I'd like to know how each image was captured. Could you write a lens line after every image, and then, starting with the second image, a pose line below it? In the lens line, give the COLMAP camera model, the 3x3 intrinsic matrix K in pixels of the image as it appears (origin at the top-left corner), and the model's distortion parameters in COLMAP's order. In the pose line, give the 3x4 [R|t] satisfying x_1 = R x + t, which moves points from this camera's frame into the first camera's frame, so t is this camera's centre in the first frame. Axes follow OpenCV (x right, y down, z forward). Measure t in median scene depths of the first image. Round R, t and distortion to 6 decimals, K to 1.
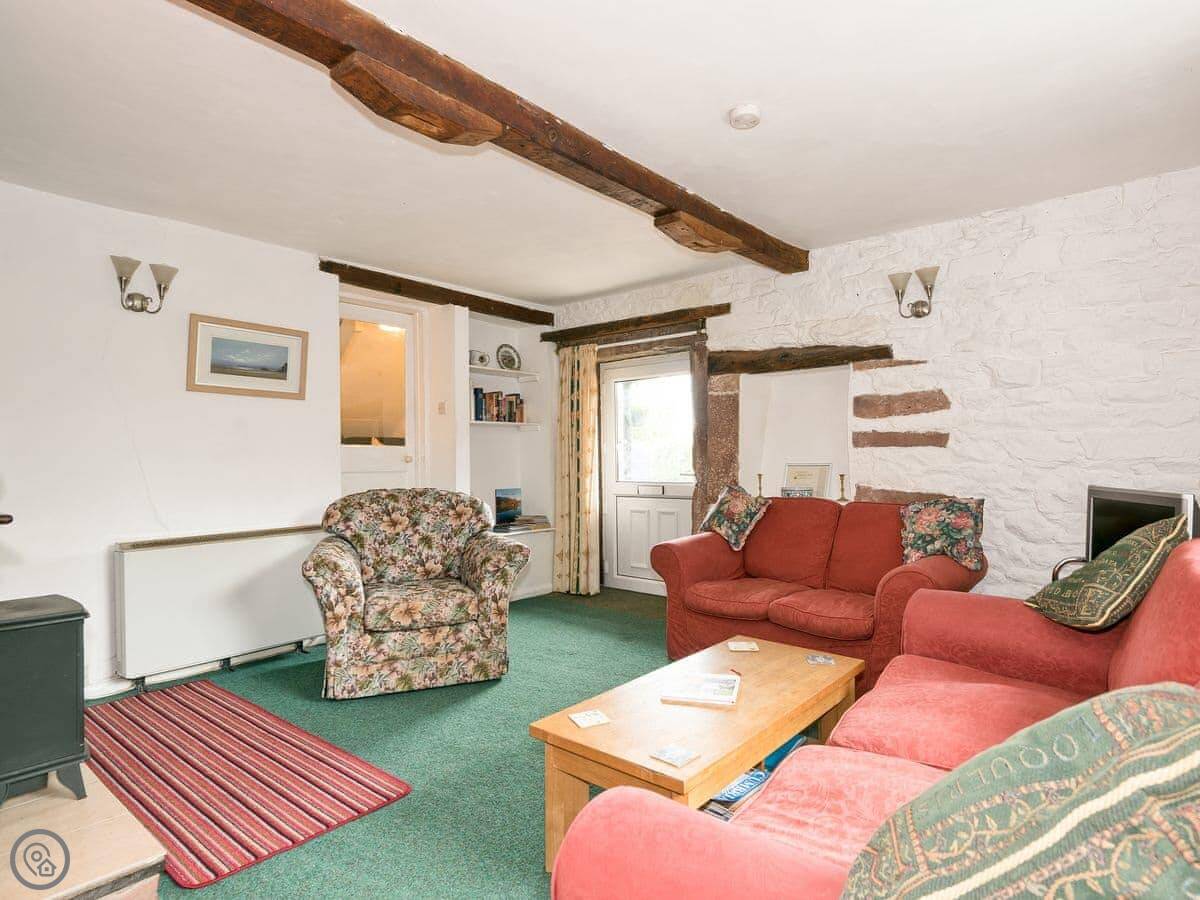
lens RADIAL K [[667.7, 0, 600.0], [0, 667.7, 450.0], [0, 0, 1]] dist [0.001133, 0.000198]
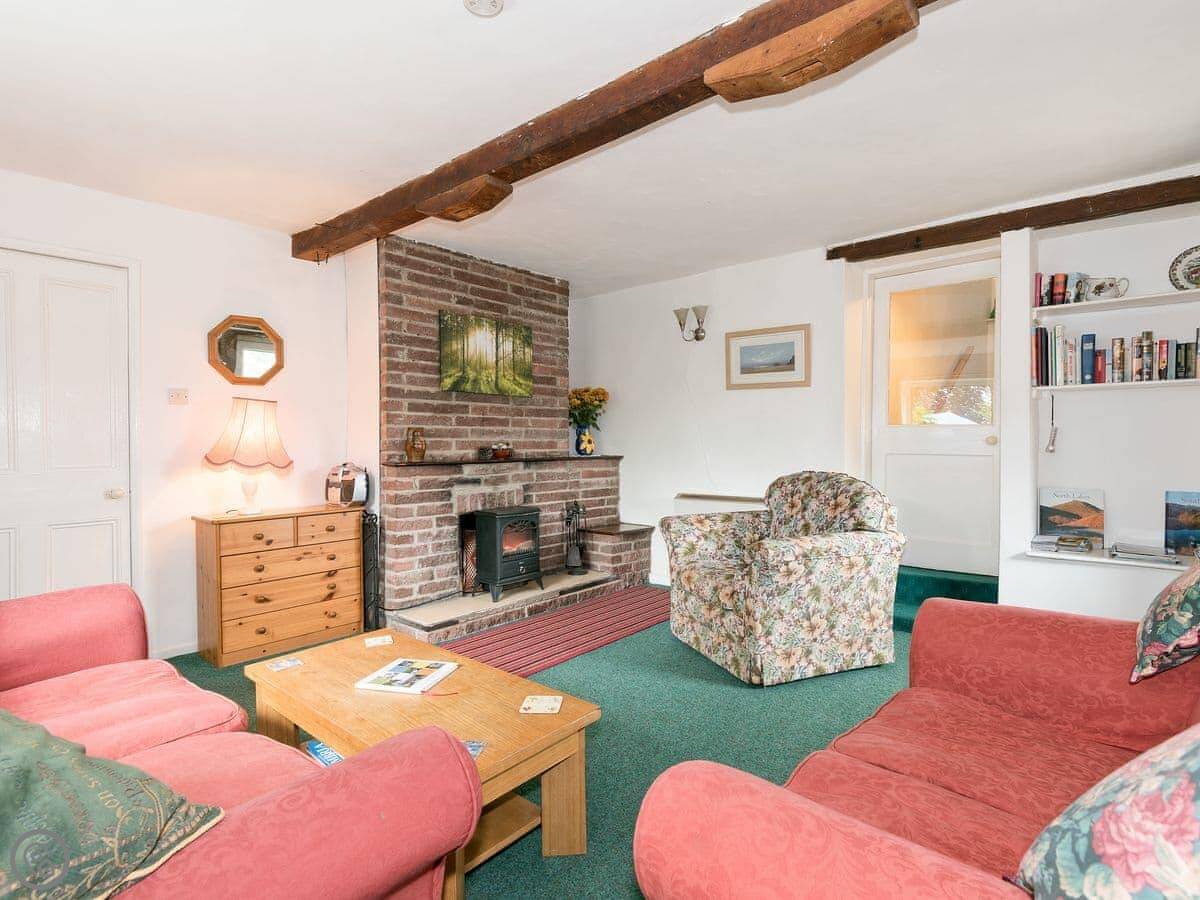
lens RADIAL K [[606.2, 0, 620.2], [0, 606.2, 452.4], [0, 0, 1]] dist [0.000188, -0.000622]
pose [[-0.000612, 0.026459, -0.999650, 0.603188], [0.013879, 0.999554, 0.026448, 0.002755], [0.999903, -0.013858, -0.000979, 0.753232]]
